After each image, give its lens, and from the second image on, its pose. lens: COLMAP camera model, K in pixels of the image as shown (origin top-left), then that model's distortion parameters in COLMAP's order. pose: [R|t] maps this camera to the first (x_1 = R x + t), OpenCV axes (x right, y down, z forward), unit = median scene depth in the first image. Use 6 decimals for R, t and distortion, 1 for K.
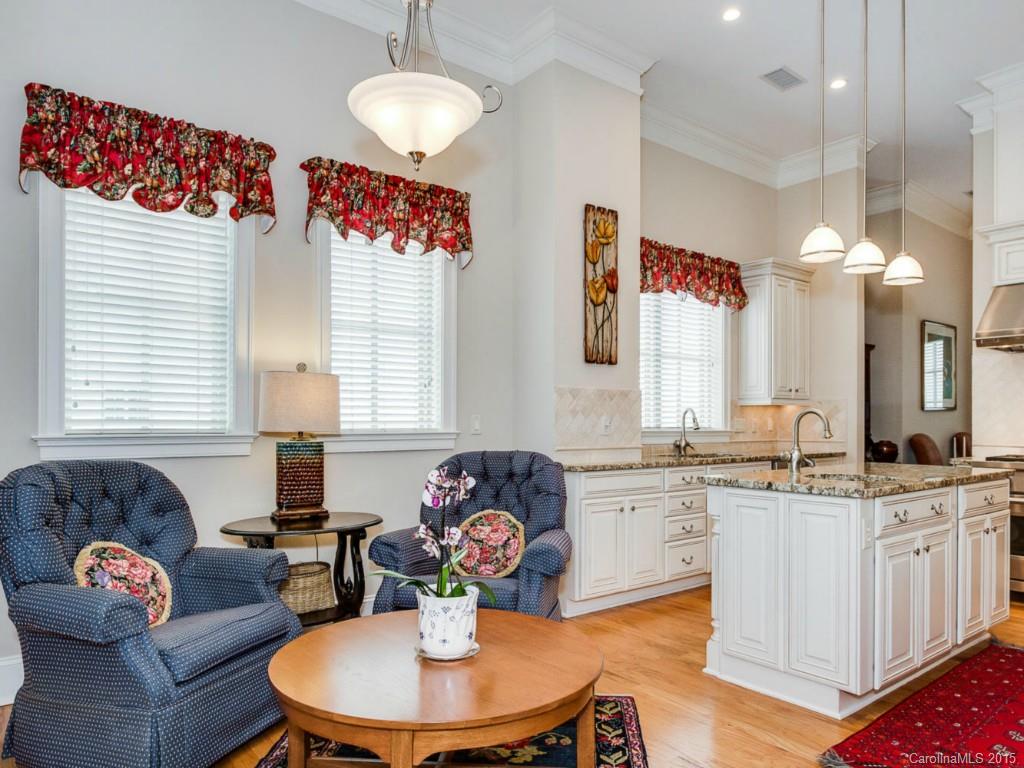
lens RADIAL K [[671.2, 0, 514.3], [0, 671.2, 422.1], [0, 0, 1]] dist [0.001491, -0.001191]
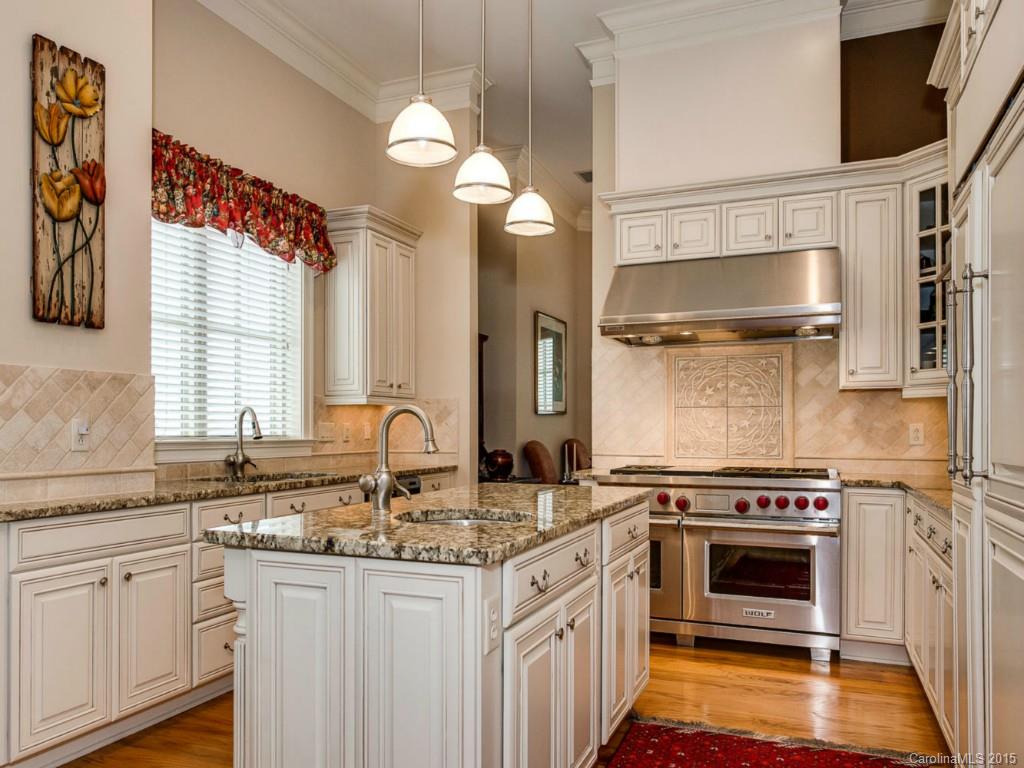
lens RADIAL K [[671.2, 0, 514.3], [0, 671.2, 422.1], [0, 0, 1]] dist [0.001491, -0.001191]
pose [[0.855803, 0.003076, 0.517293, 0.150542], [0.001637, 0.999961, -0.008654, 0.000547], [-0.517300, 0.008253, 0.855765, 0.305419]]
